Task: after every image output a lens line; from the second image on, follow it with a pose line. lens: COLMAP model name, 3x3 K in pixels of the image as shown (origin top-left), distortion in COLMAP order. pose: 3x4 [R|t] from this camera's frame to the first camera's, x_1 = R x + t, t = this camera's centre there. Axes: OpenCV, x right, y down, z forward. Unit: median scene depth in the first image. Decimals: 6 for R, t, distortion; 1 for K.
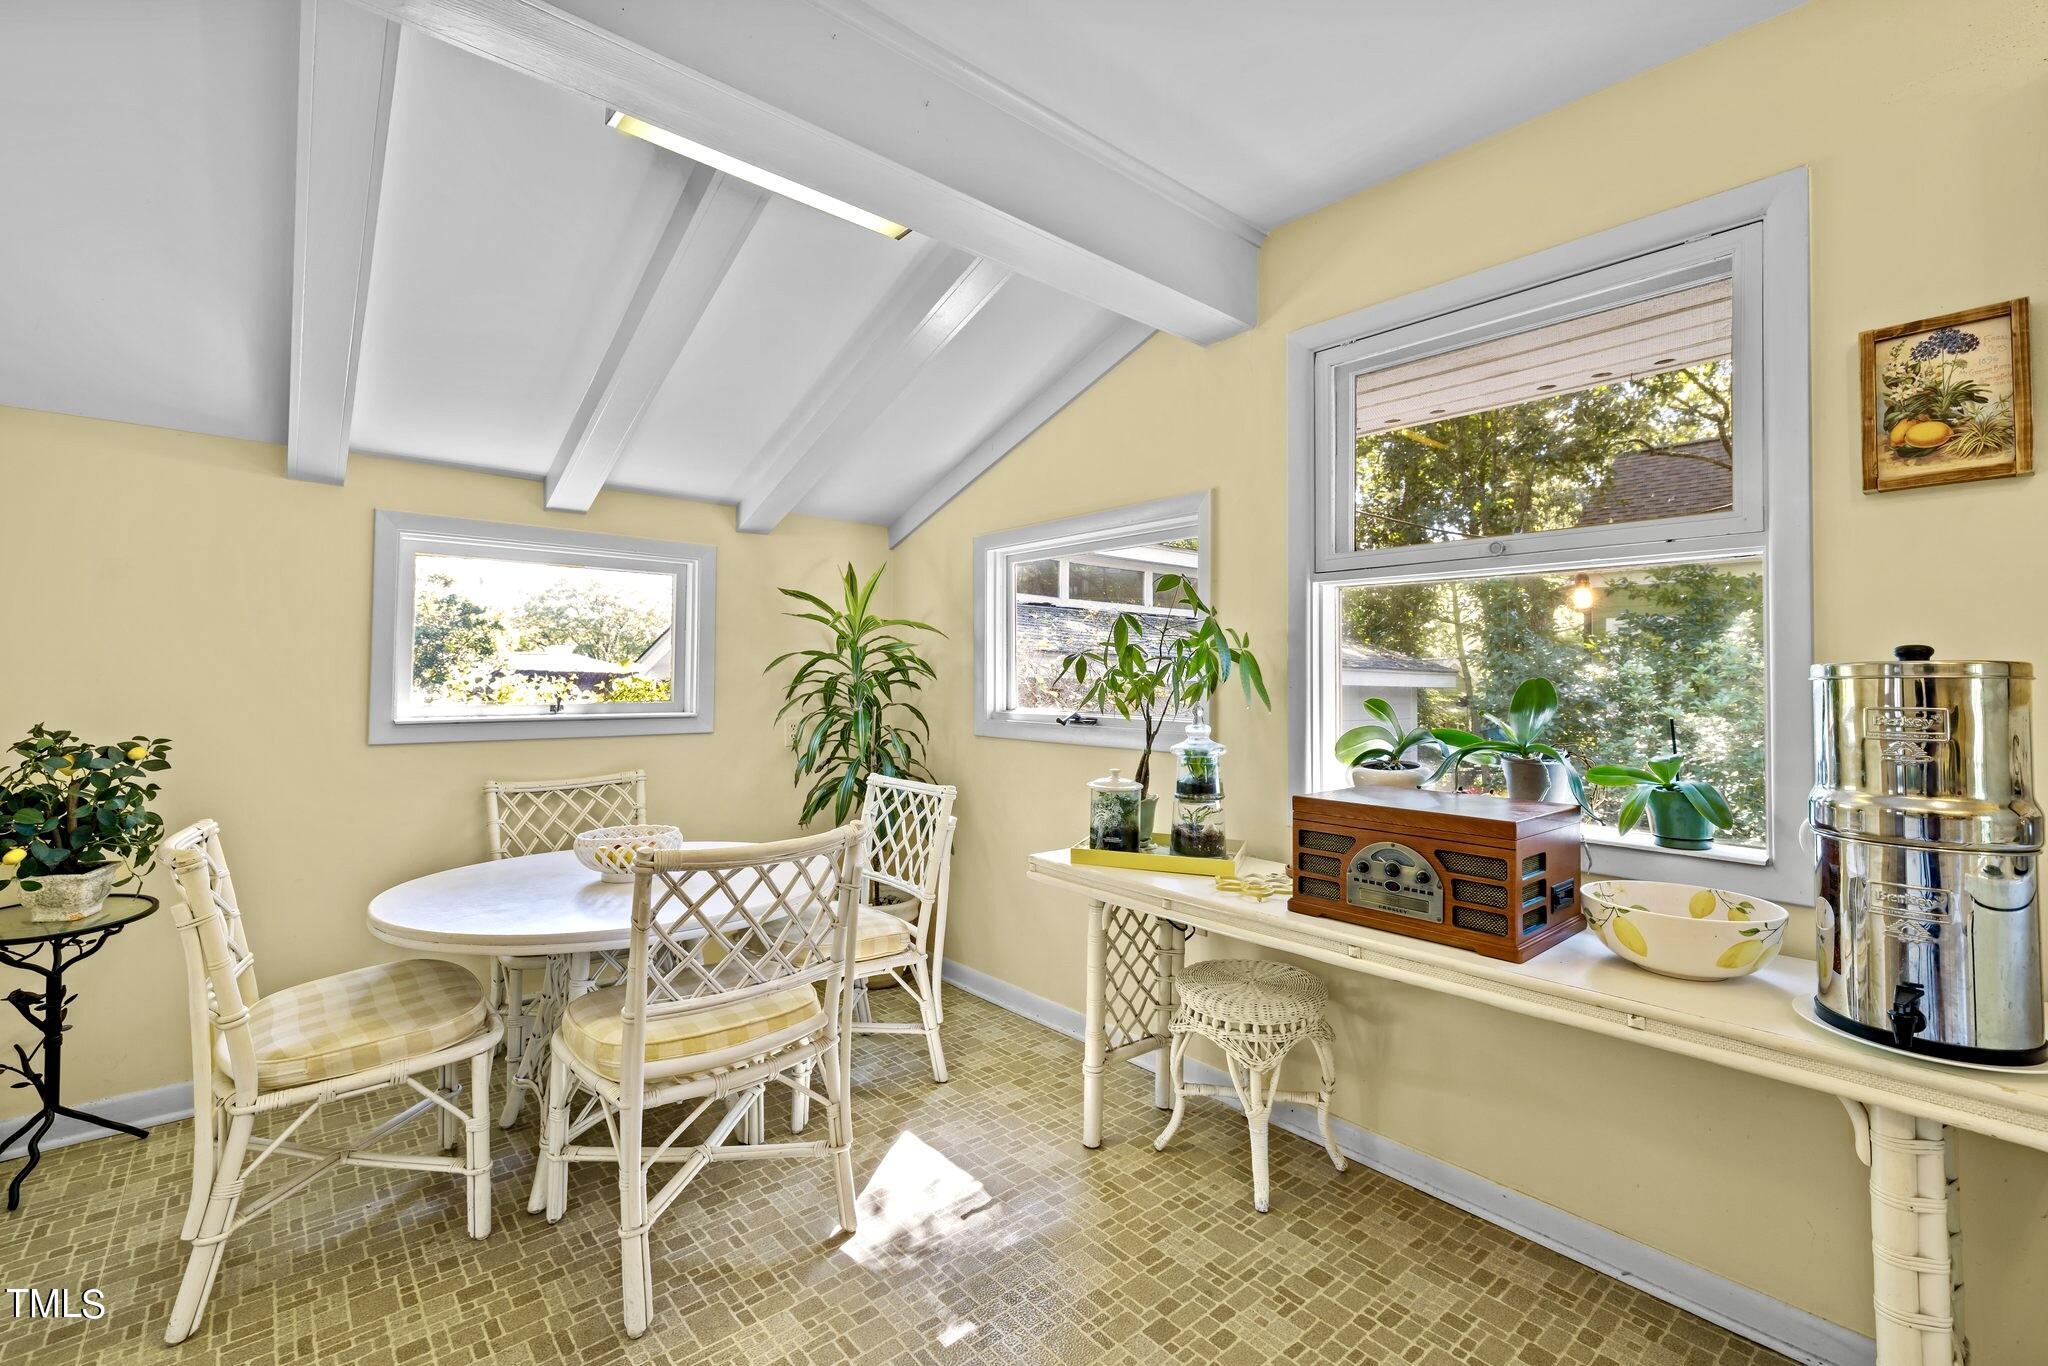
lens RADIAL K [[900.0, 0, 1064.6], [0, 900.0, 651.8], [0, 0, 1]] dist [0.003702, 0.000286]
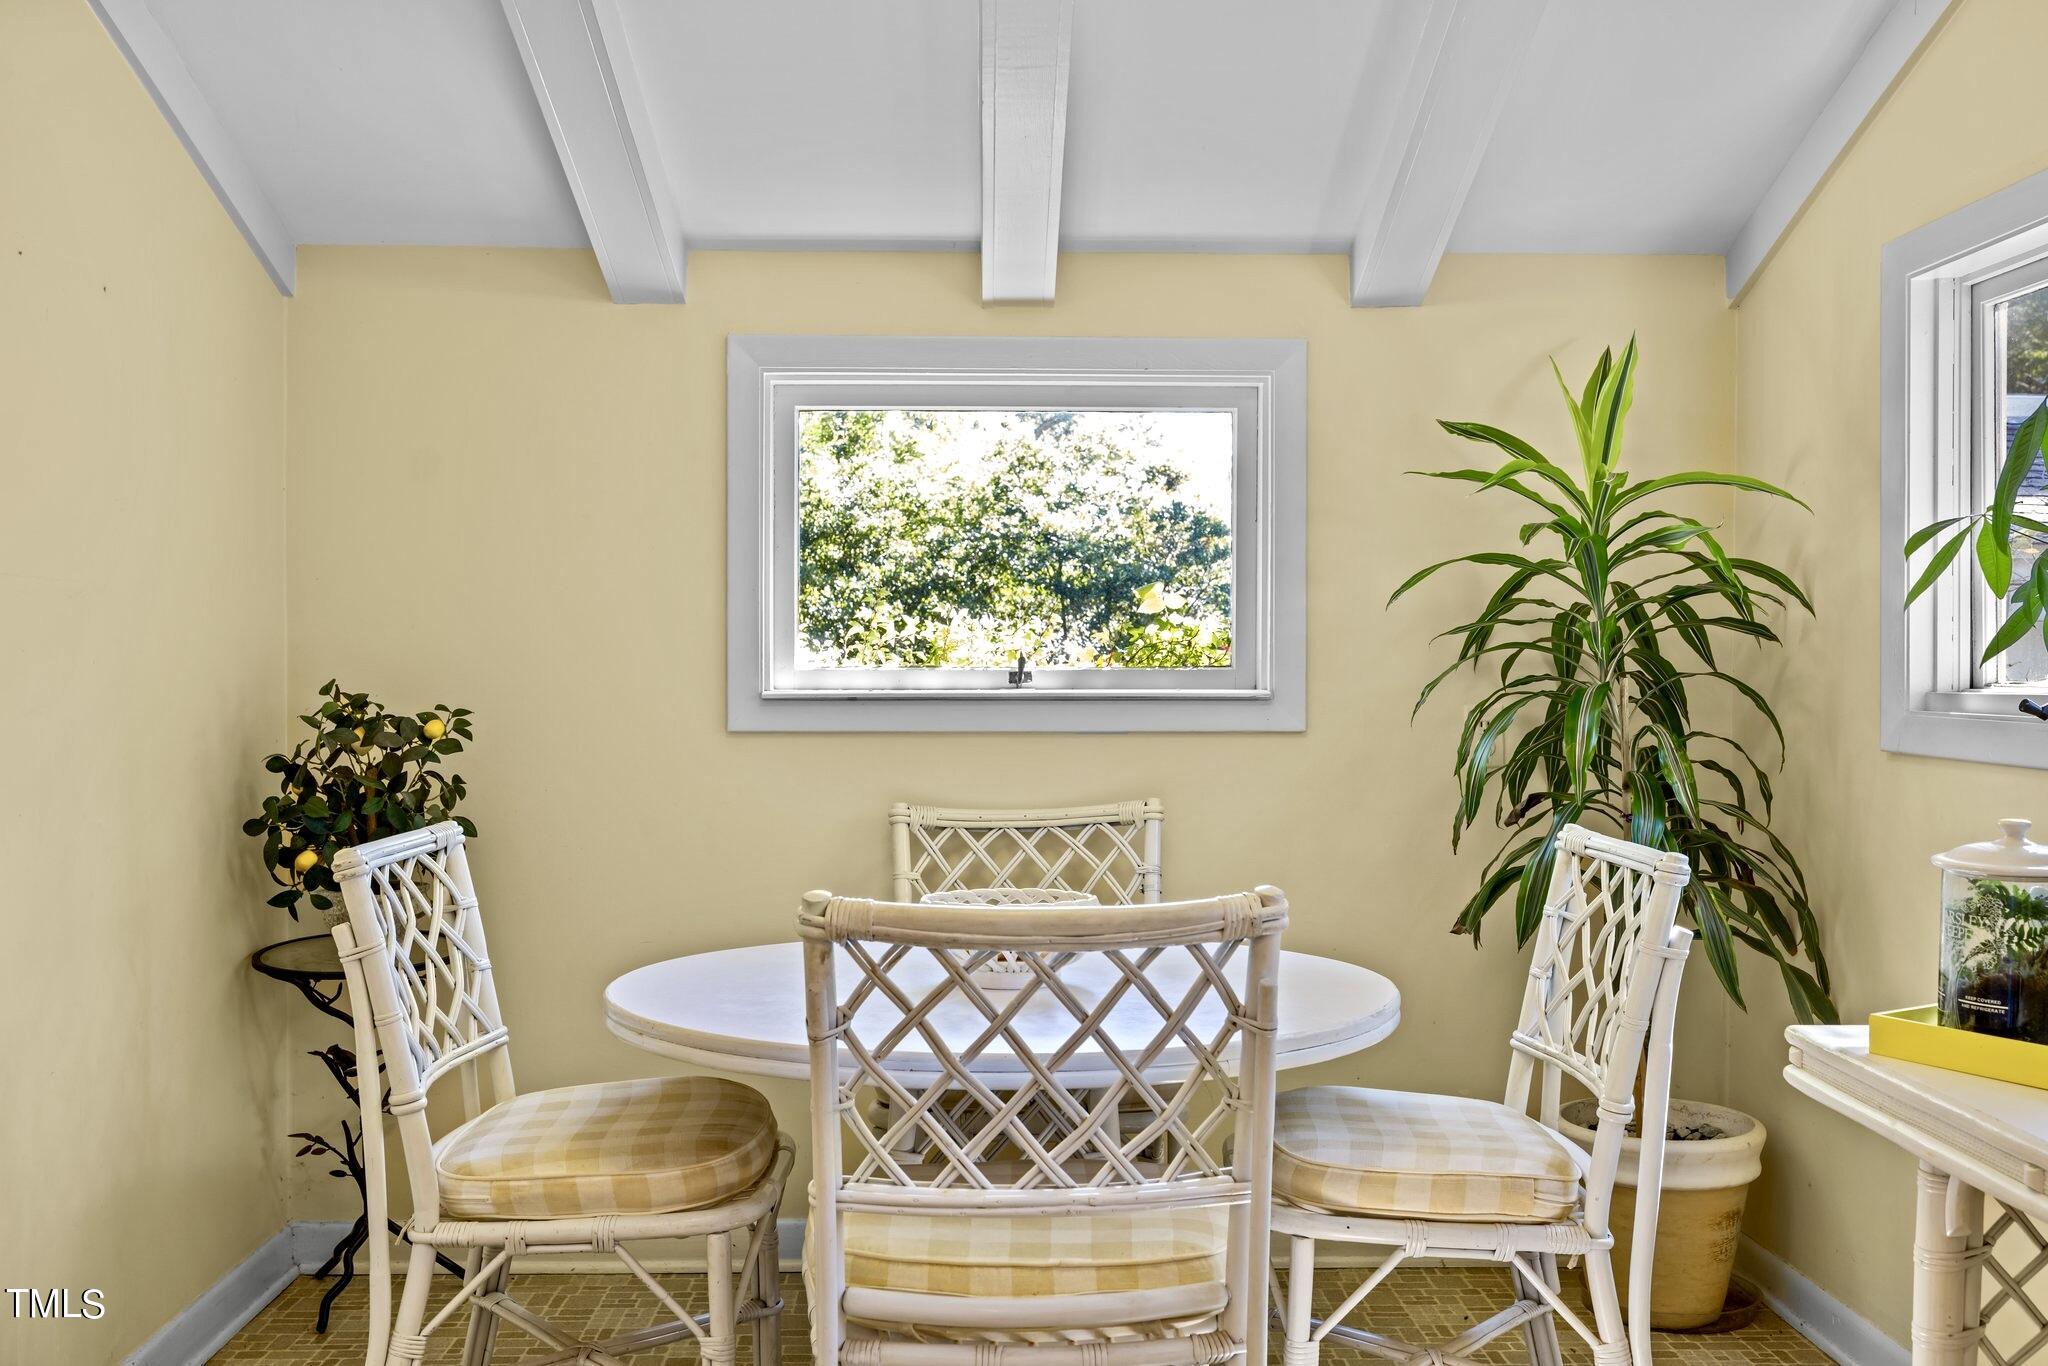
lens RADIAL K [[2050.9, 0, 992.5], [0, 2050.9, 704.9], [0, 0, 1]] dist [-0.001377, 0.007849]
pose [[0.759472, 0.008145, -0.650489, 0.260786], [0.024677, 0.998841, 0.041317, 0.033972], [0.650071, -0.047431, 0.758391, 0.080042]]
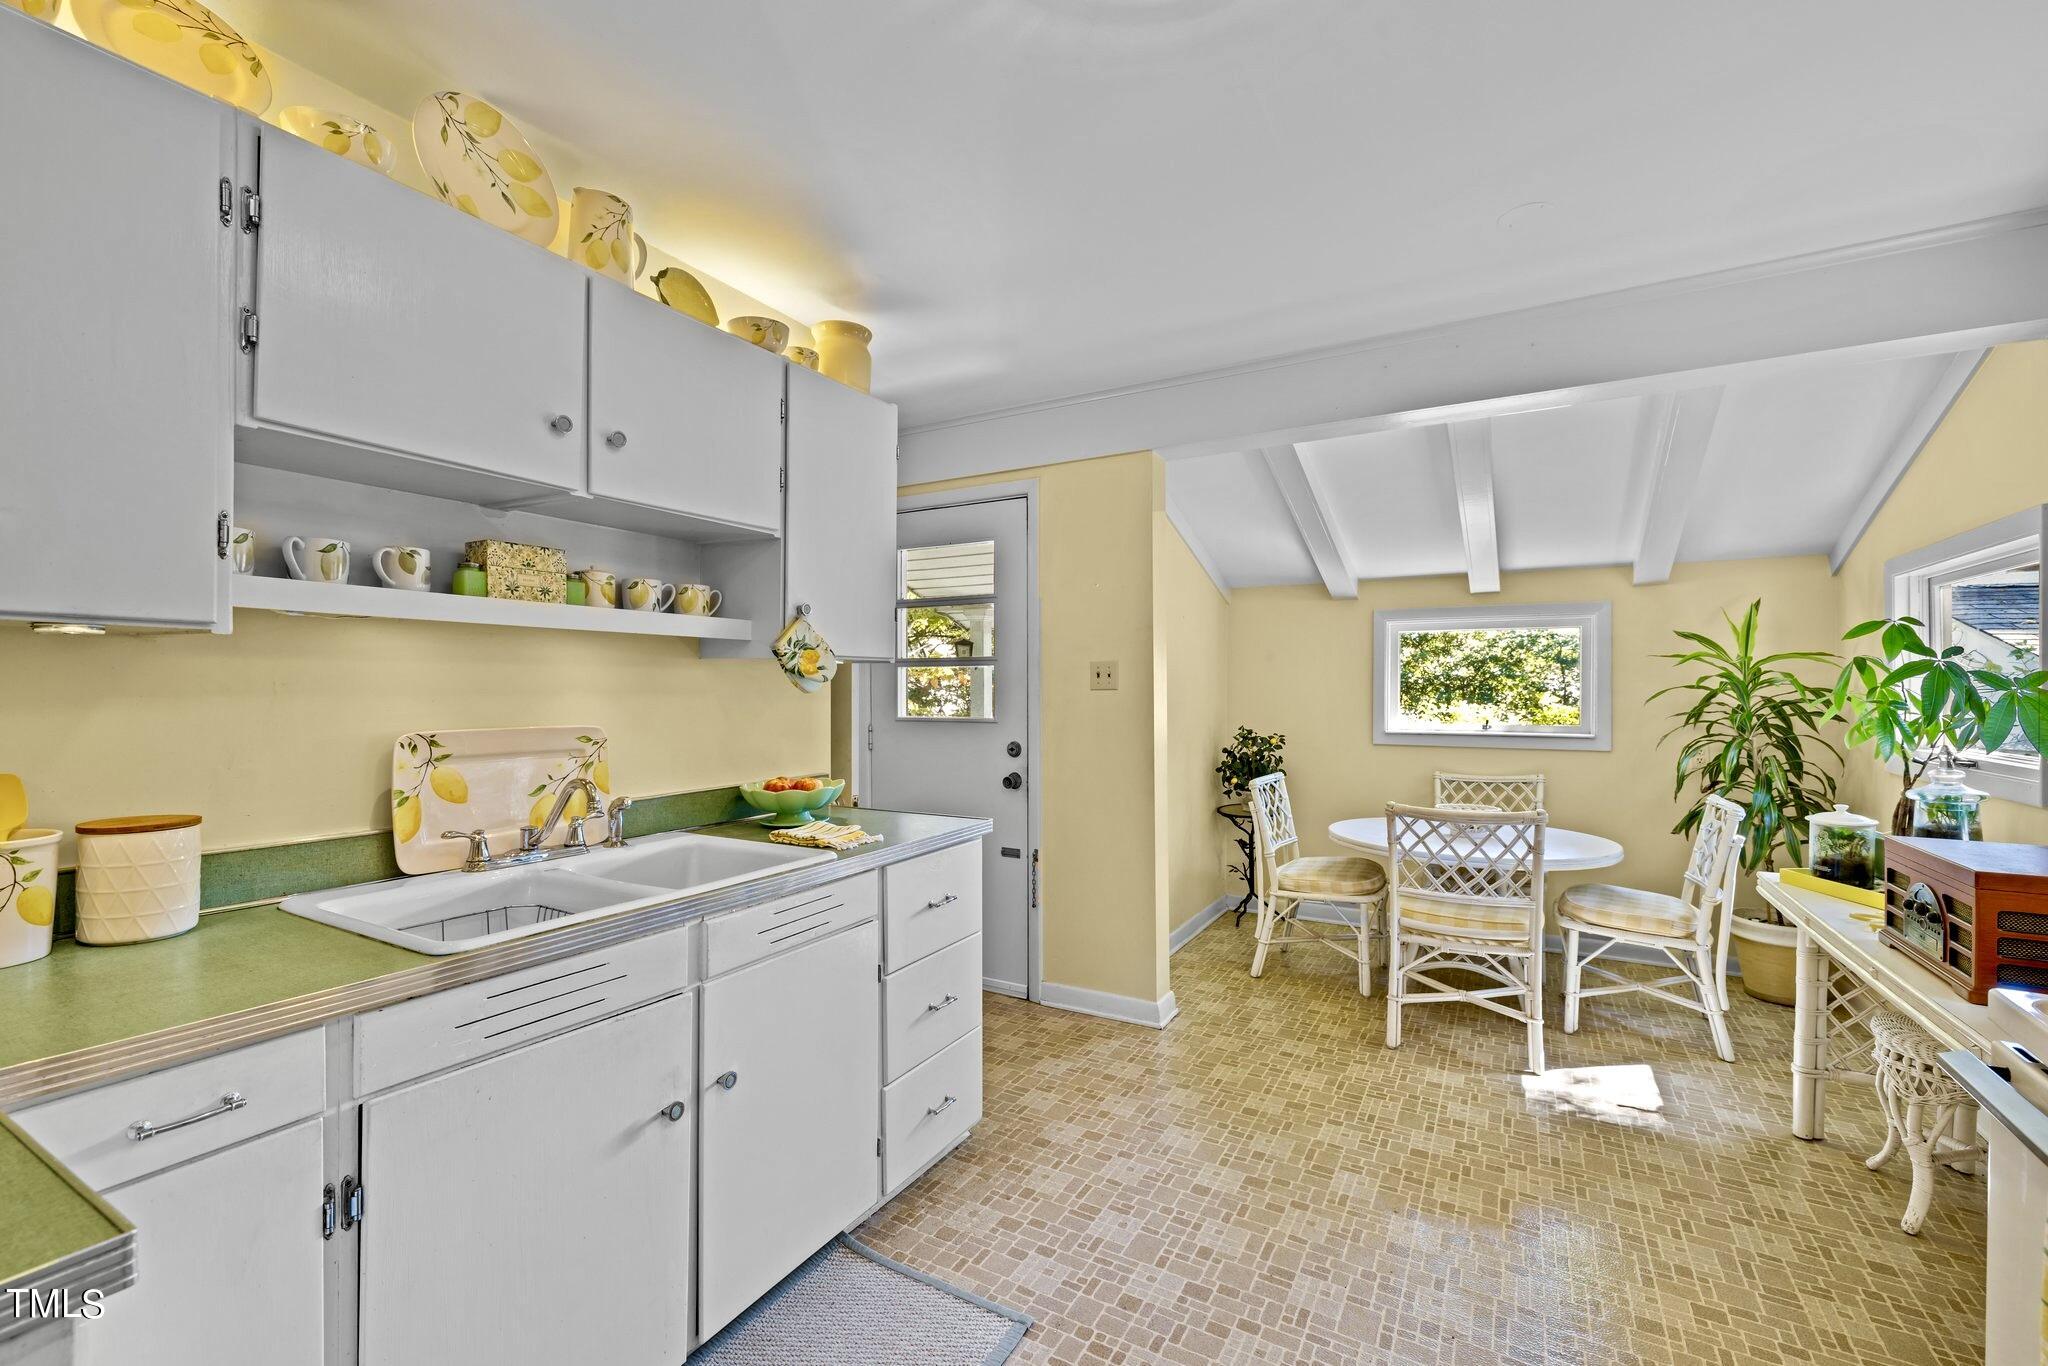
lens RADIAL K [[884.1, 0, 1024.0], [0, 884.1, 683.0], [0, 0, 1]] dist [0.002784, 0.000352]
pose [[0.335379, -0.009033, -0.942040, 0.654834], [0.027298, 0.999627, 0.000133, -0.036850], [0.941688, -0.025760, 0.335501, -0.230714]]
